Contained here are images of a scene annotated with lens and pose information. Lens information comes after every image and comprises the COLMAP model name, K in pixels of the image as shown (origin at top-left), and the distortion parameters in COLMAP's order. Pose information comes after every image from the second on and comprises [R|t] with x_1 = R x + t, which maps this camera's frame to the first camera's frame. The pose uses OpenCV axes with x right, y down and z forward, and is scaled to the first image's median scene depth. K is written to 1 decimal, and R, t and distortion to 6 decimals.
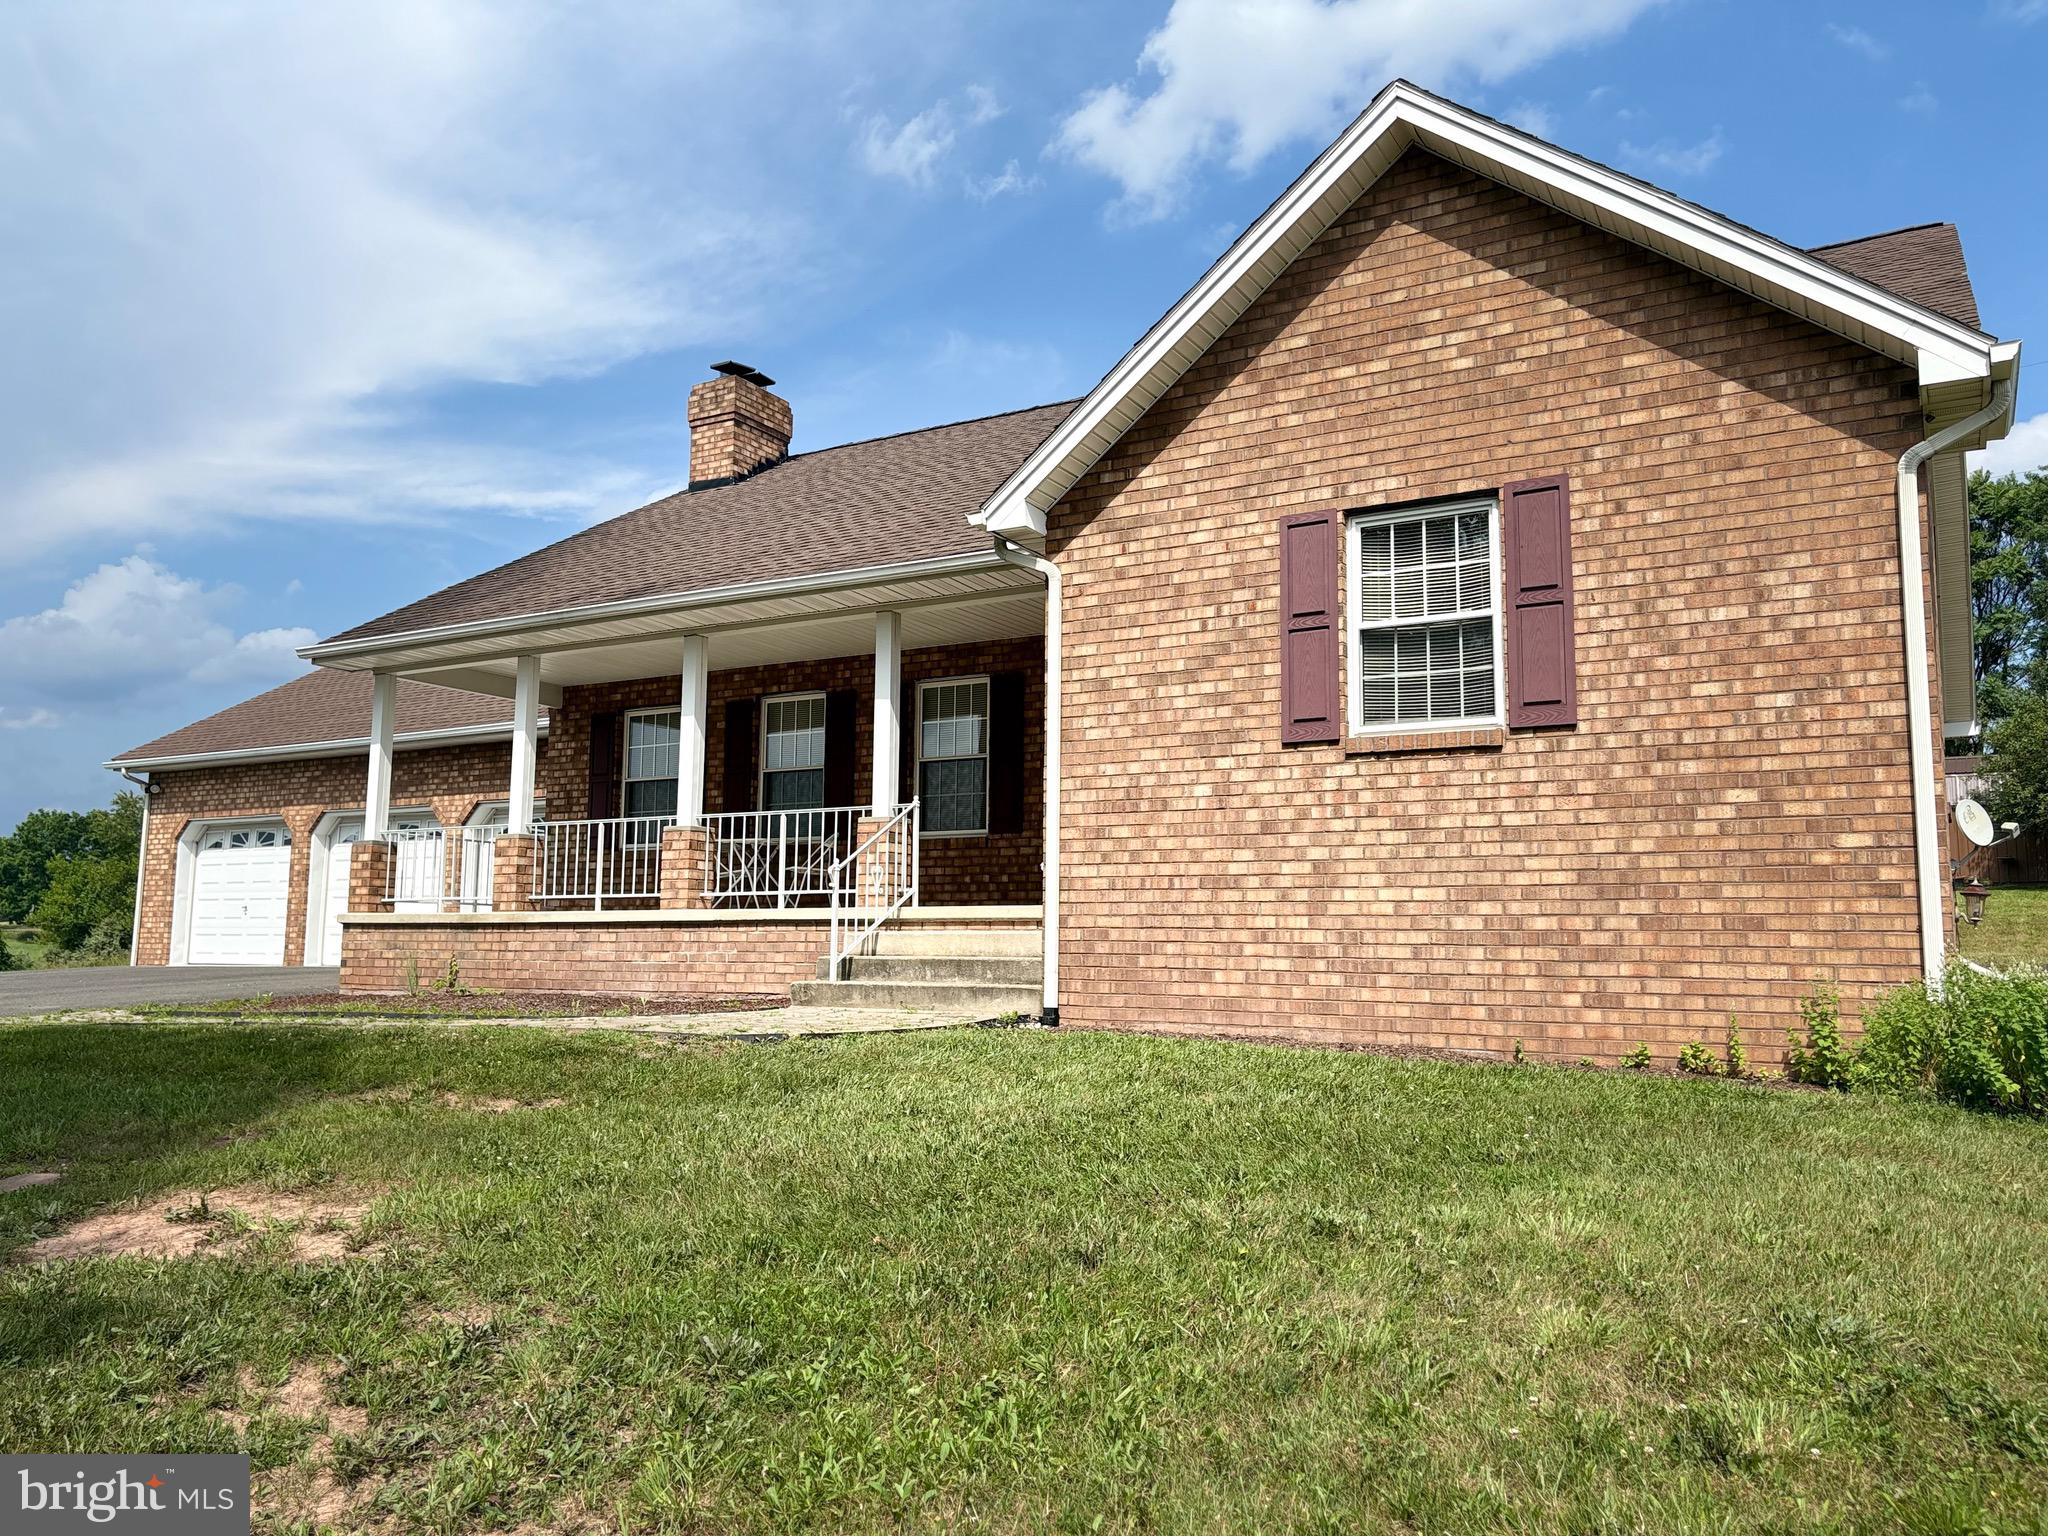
lens RADIAL K [[1554.1, 0, 1018.9], [0, 1554.1, 773.1], [0, 0, 1]] dist [0.033524, -0.011365]
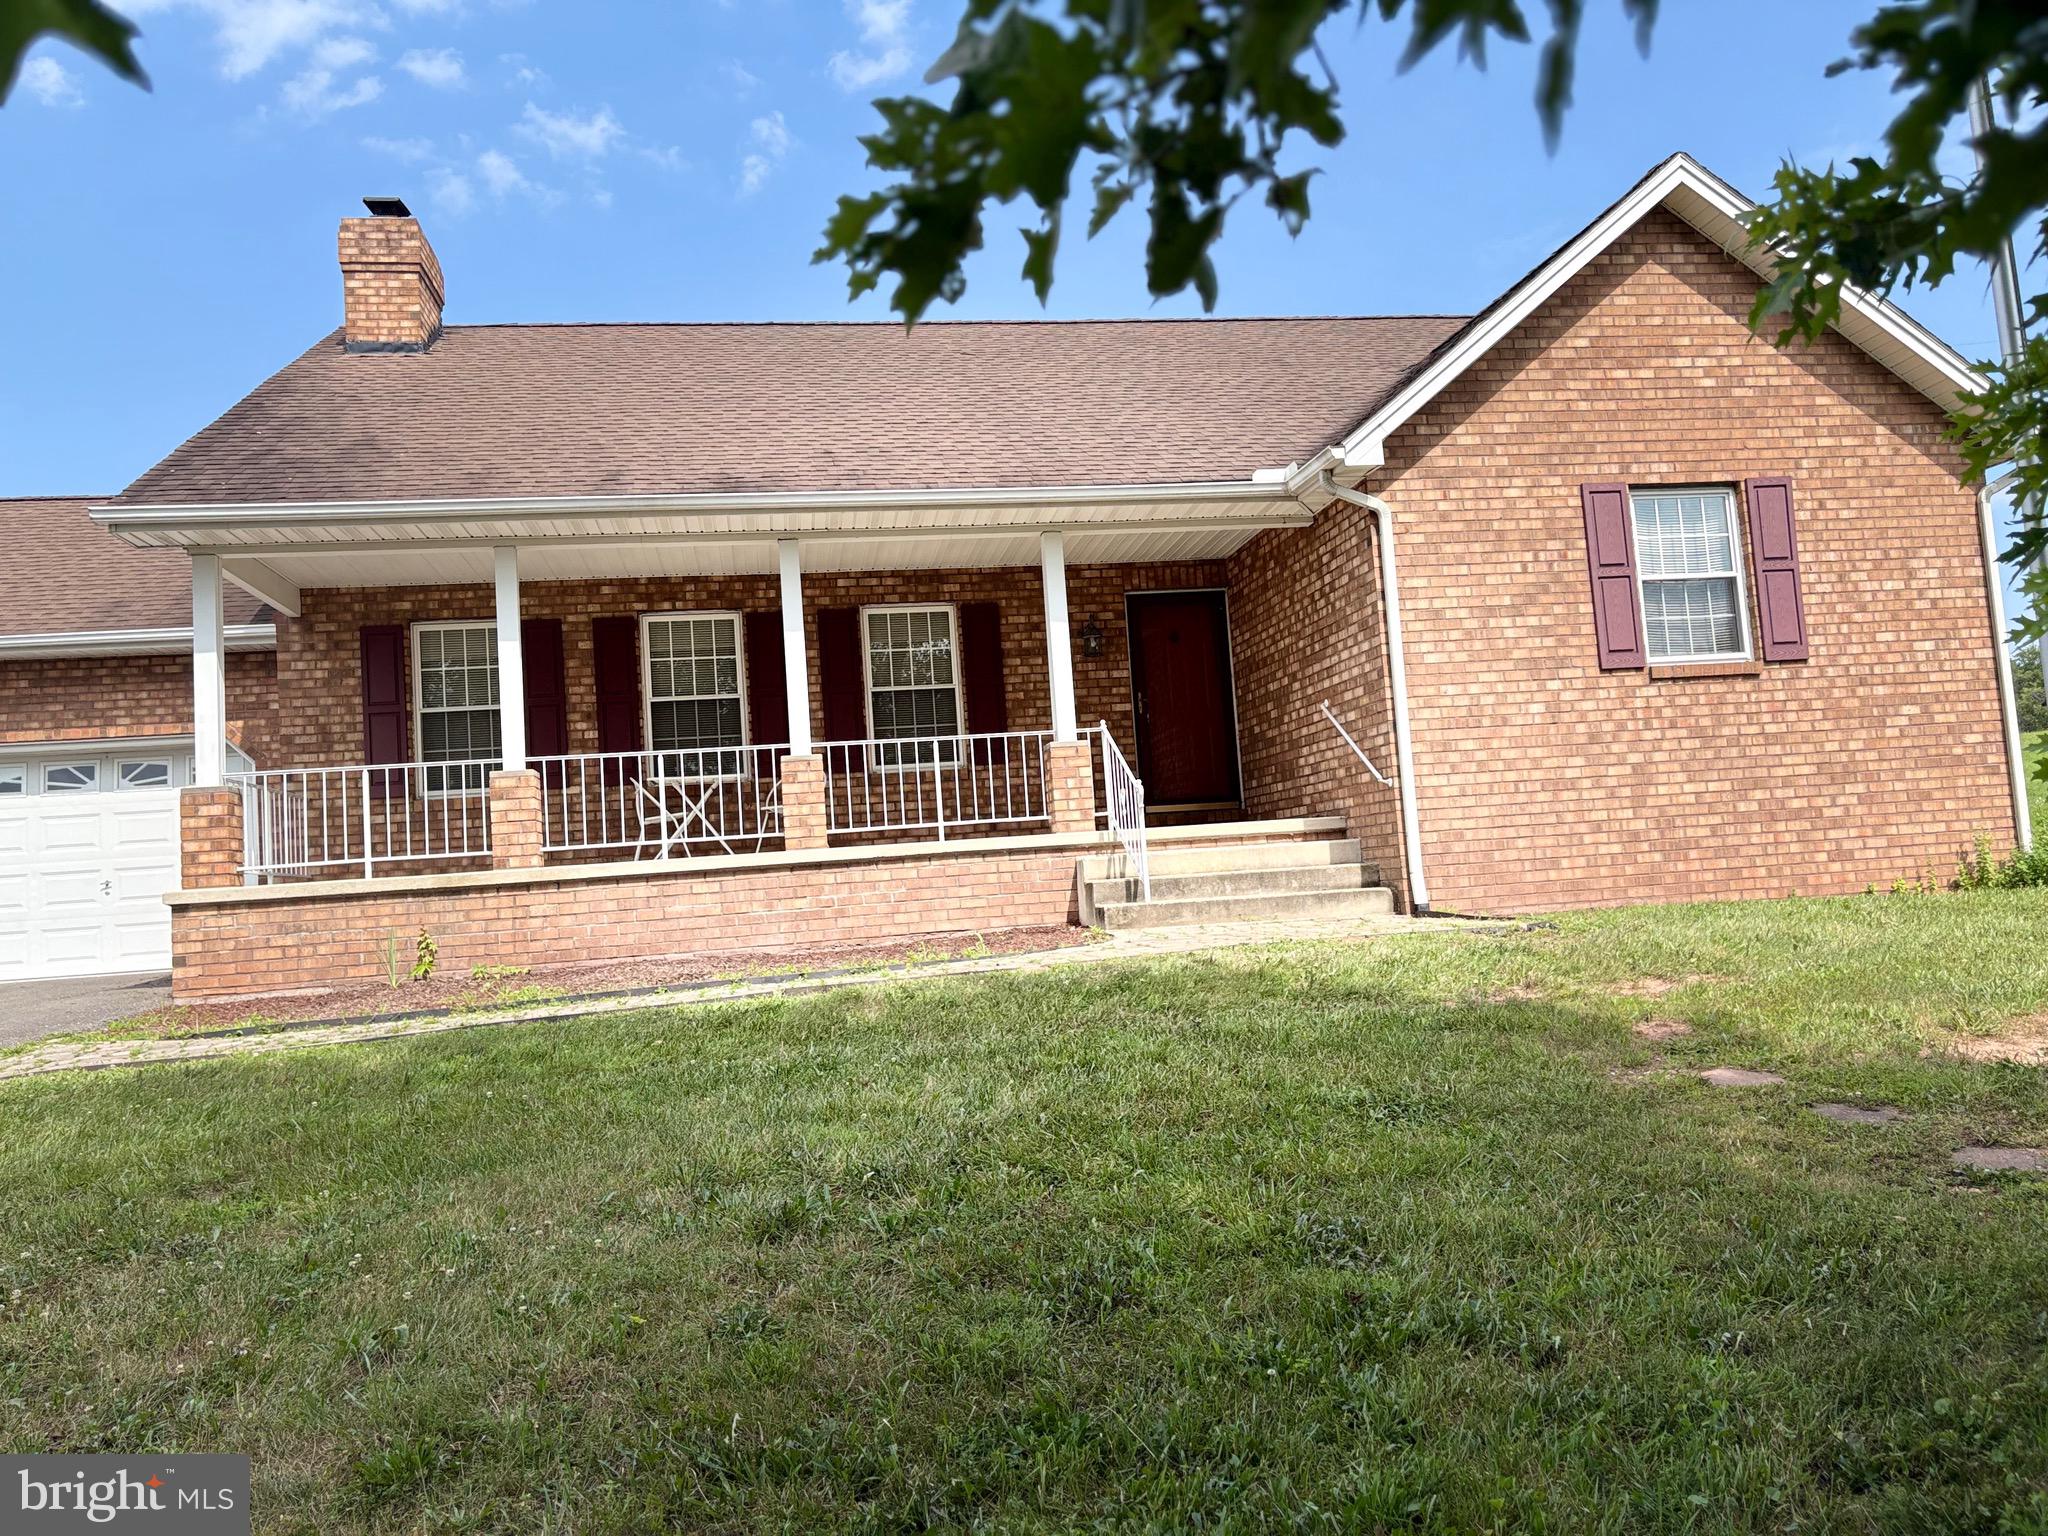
lens RADIAL K [[1554.1, 0, 1018.1], [0, 1554.1, 751.6], [0, 0, 1]] dist [0.033524, -0.011365]
pose [[0.763667, -0.004518, 0.645595, -0.961063], [0.000820, 0.999981, 0.006028, 0.037490], [-0.645610, -0.004074, 0.763657, 0.351438]]
